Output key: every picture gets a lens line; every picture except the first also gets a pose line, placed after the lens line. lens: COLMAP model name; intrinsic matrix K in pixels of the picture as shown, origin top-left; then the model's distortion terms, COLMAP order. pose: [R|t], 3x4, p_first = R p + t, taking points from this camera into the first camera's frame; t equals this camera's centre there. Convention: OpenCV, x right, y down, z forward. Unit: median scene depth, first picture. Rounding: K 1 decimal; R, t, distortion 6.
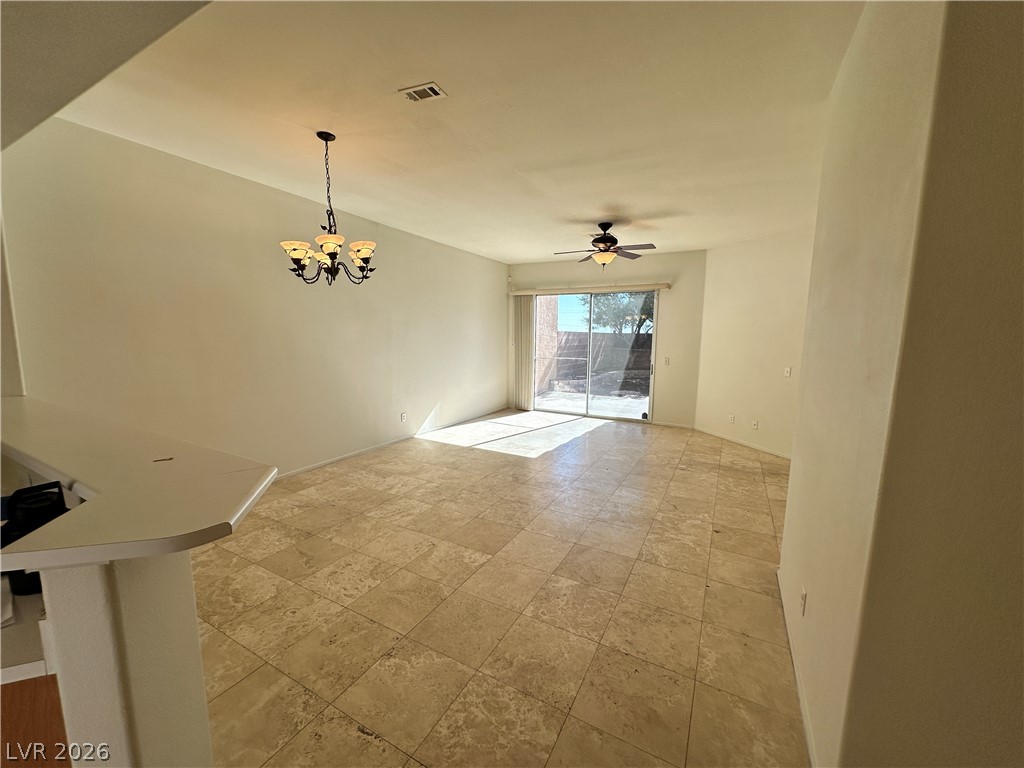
lens RADIAL K [[408.3, 0, 513.8], [0, 408.3, 382.0], [0, 0, 1]] dist [-0.002147, 0.000656]
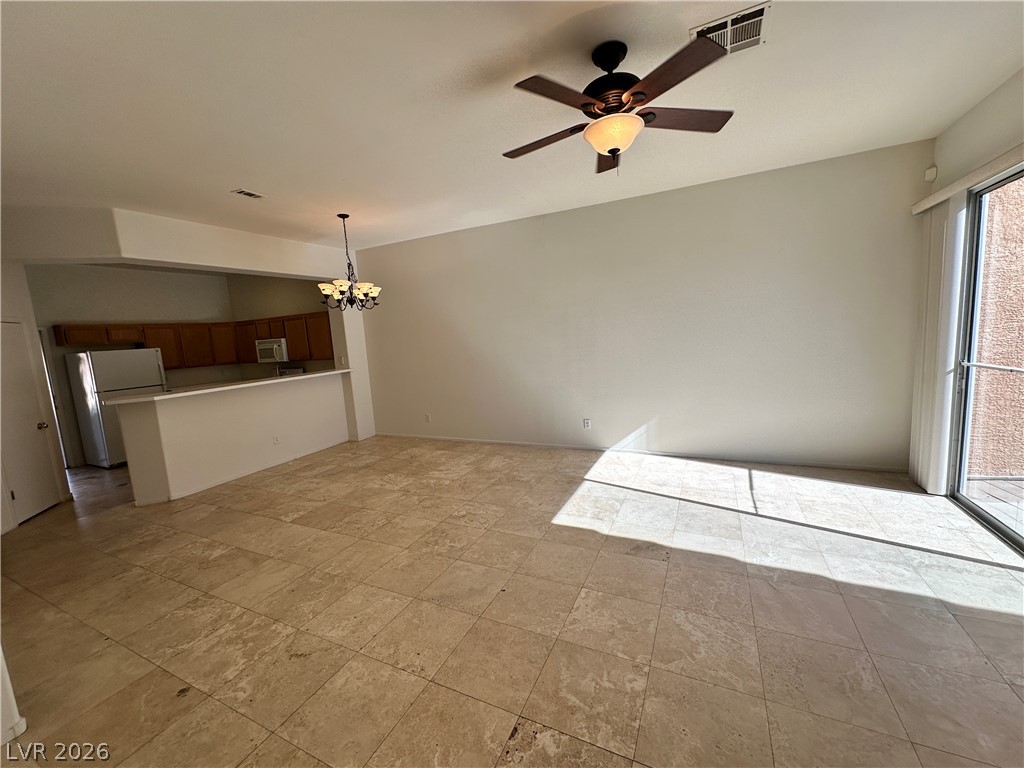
lens RADIAL K [[408.3, 0, 509.7], [0, 408.3, 383.9], [0, 0, 1]] dist [-0.002147, 0.000656]
pose [[0.038124, 0.108473, -0.993368, 0.790733], [-0.053074, 0.992907, 0.106386, -0.112561], [0.997863, 0.048666, 0.043610, 1.076262]]
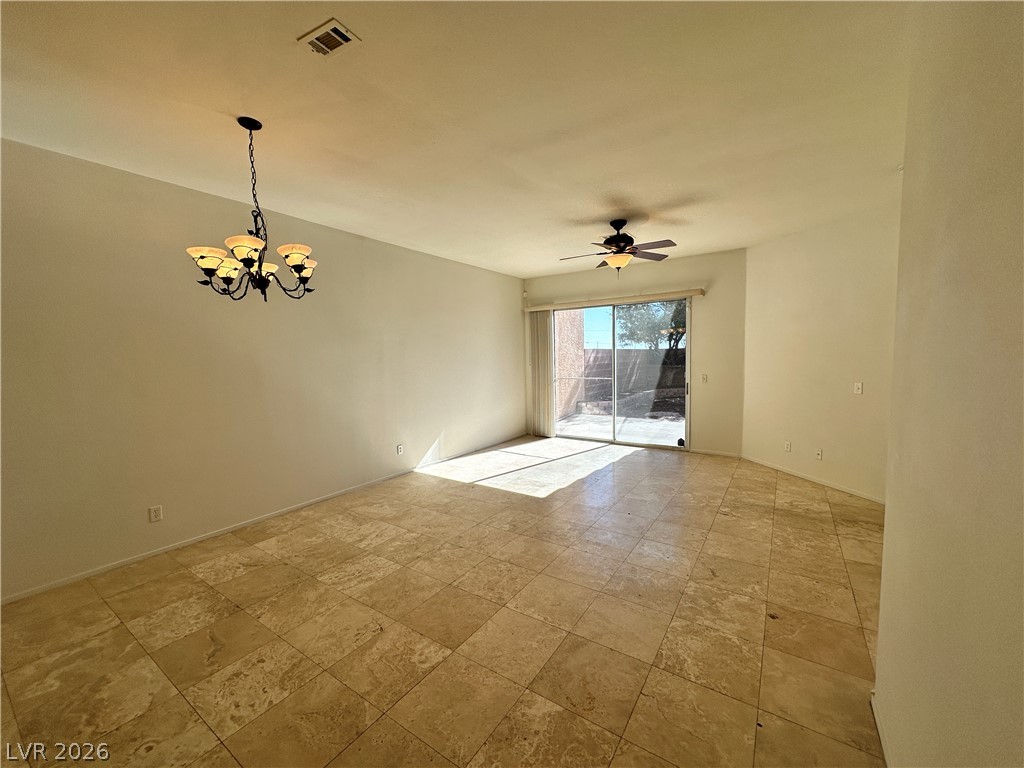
lens RADIAL K [[408.3, 0, 513.7], [0, 408.3, 382.2], [0, 0, 1]] dist [-0.002147, 0.000656]
pose [[0.994748, -0.027279, -0.098648, 0.097016], [0.022315, 0.998446, -0.051073, -0.013579], [0.099887, 0.048603, 0.993811, 0.169848]]
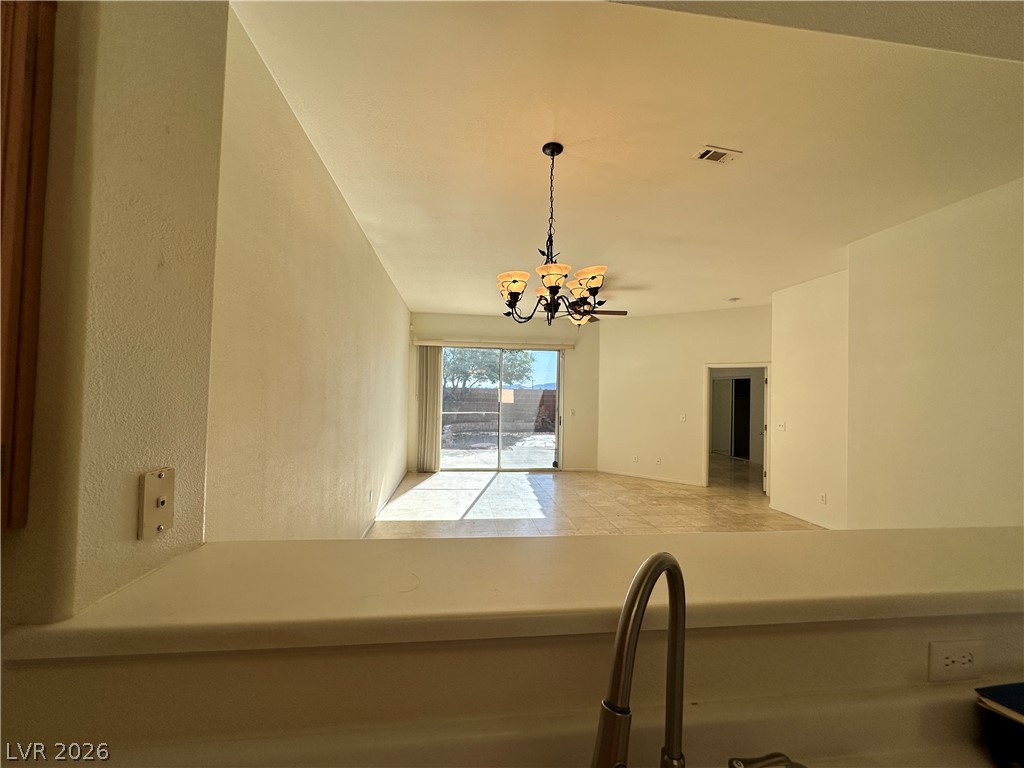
lens RADIAL K [[408.3, 0, 511.2], [0, 408.3, 385.6], [0, 0, 1]] dist [-0.002147, 0.000656]
pose [[0.815798, 0.010922, 0.578234, -0.677491], [0.059987, 0.992831, -0.103385, -0.030870], [-0.575218, 0.119028, 0.809294, 0.291987]]
